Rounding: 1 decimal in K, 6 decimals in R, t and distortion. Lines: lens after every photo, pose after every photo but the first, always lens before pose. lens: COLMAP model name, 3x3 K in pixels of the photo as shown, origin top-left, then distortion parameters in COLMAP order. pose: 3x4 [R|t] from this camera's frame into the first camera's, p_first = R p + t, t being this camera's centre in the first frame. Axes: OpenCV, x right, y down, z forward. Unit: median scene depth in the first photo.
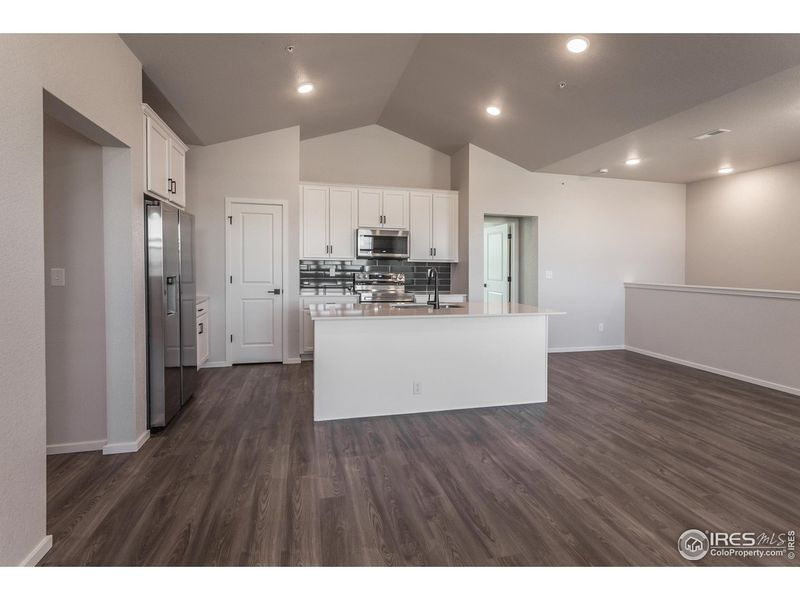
lens RADIAL K [[385.2, 0, 396.1], [0, 385.2, 278.9], [0, 0, 1]] dist [0.000829, 0.000067]
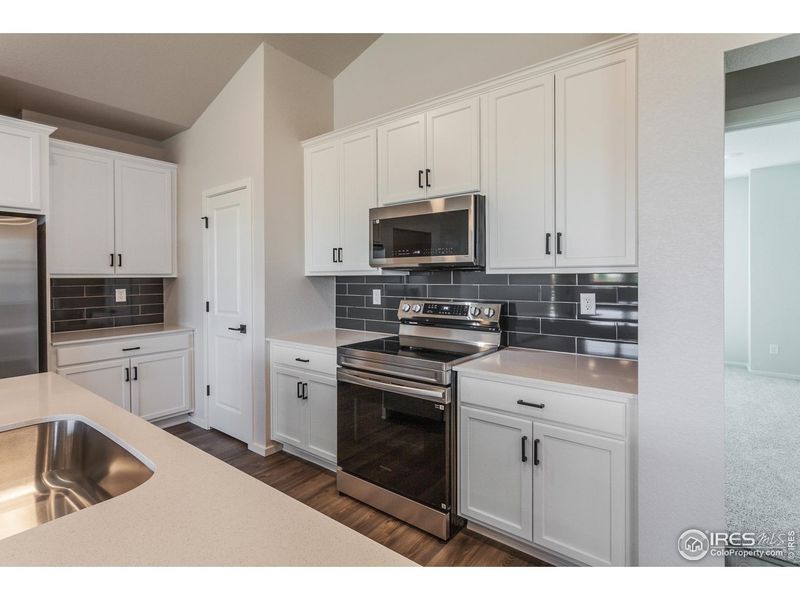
lens RADIAL K [[399.8, 0, 363.4], [0, 399.8, 280.9], [0, 0, 1]] dist [-0.000986, -0.000473]
pose [[0.604678, -0.011623, -0.796386, 0.312417], [-0.015193, 0.999543, -0.026123, -0.029020], [0.796325, 0.027895, 0.604225, 0.748658]]
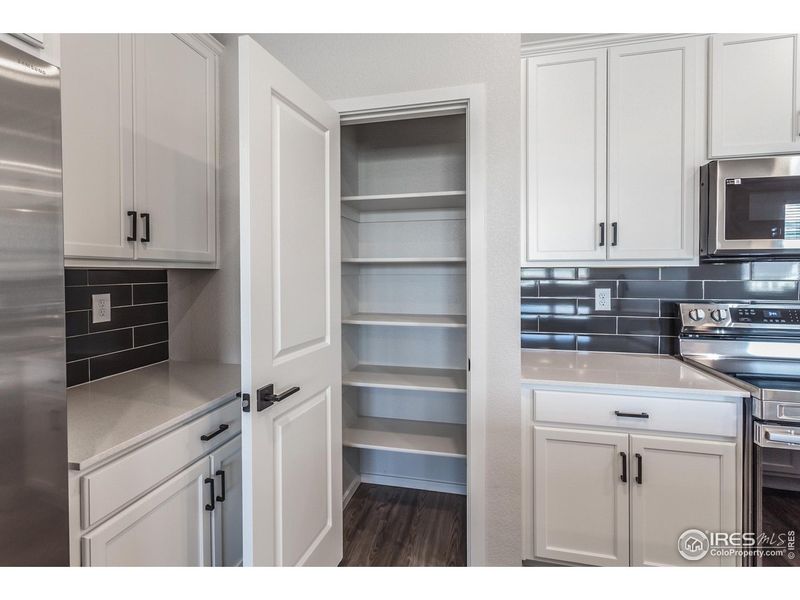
lens RADIAL K [[425.2, 0, 399.6], [0, 425.2, 280.0], [0, 0, 1]] dist [0.016281, 0.000686]
pose [[0.894819, -0.008985, -0.446339, -0.181859], [0.000225, 0.999806, -0.019676, -0.032219], [0.446430, 0.017506, 0.894647, 0.636640]]
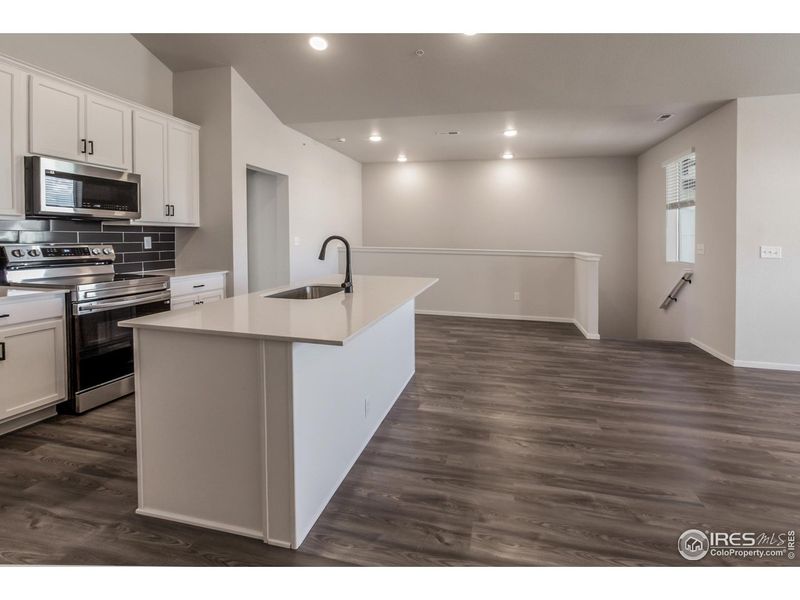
lens RADIAL K [[390.8, 0, 403.4], [0, 390.8, 251.0], [0, 0, 1]] dist [-0.013649, 0.000665]
pose [[0.475040, -0.040258, 0.879043, -0.339484], [0.023480, 0.999177, 0.033072, -0.015717], [-0.879651, 0.004930, 0.475594, 0.383902]]
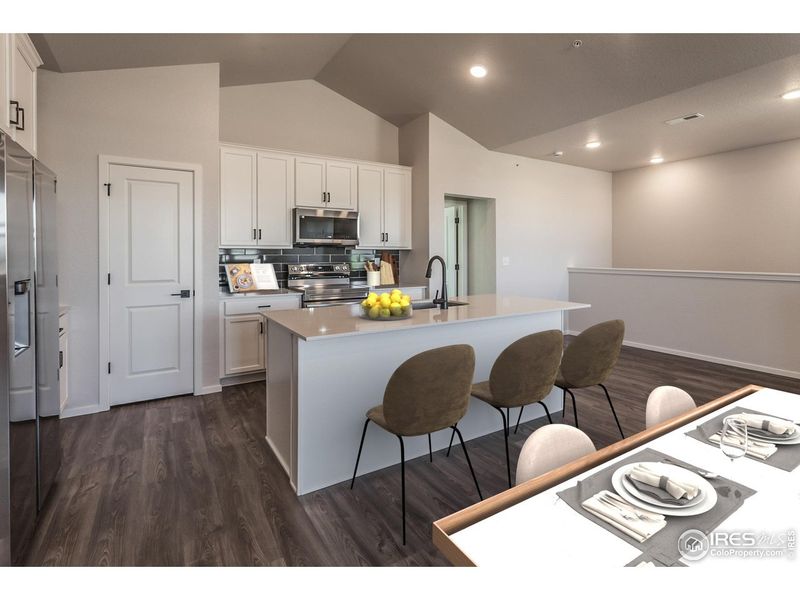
lens RADIAL K [[396.2, 0, 409.3], [0, 396.2, 257.1], [0, 0, 1]] dist [0.000486, 0.000595]
pose [[0.949704, -0.017927, 0.312637, -0.142548], [0.026250, 0.999404, -0.022434, -0.006675], [-0.312048, 0.029513, 0.949608, 0.180809]]
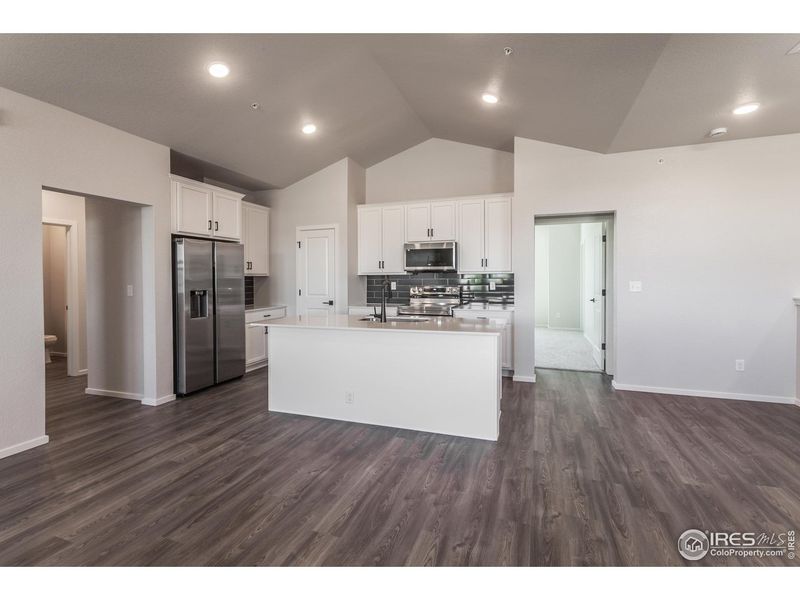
lens RADIAL K [[373.2, 0, 379.9], [0, 373.2, 289.3], [0, 0, 1]] dist [-0.000623, 0.000108]
pose [[0.831383, -0.003677, -0.555688, 0.436721], [-0.000817, 0.999969, -0.007838, 0.000544], [0.555699, 0.006970, 0.831354, 0.135283]]
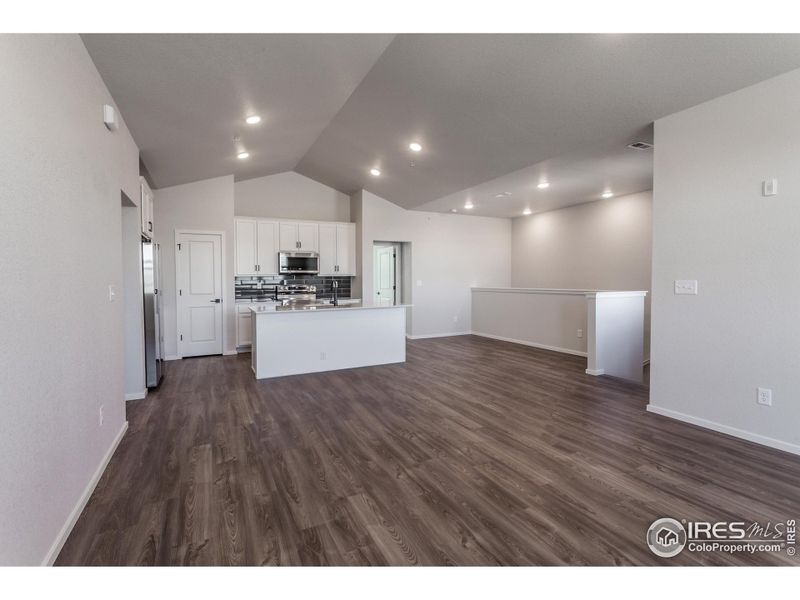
lens RADIAL K [[373.2, 0, 379.9], [0, 373.2, 289.3], [0, 0, 1]] dist [-0.000623, 0.000108]
pose [[0.983119, -0.026484, 0.181039, 0.007378], [0.028279, 0.999573, -0.007341, 0.018336], [-0.180768, 0.012336, 0.983448, -0.350433]]
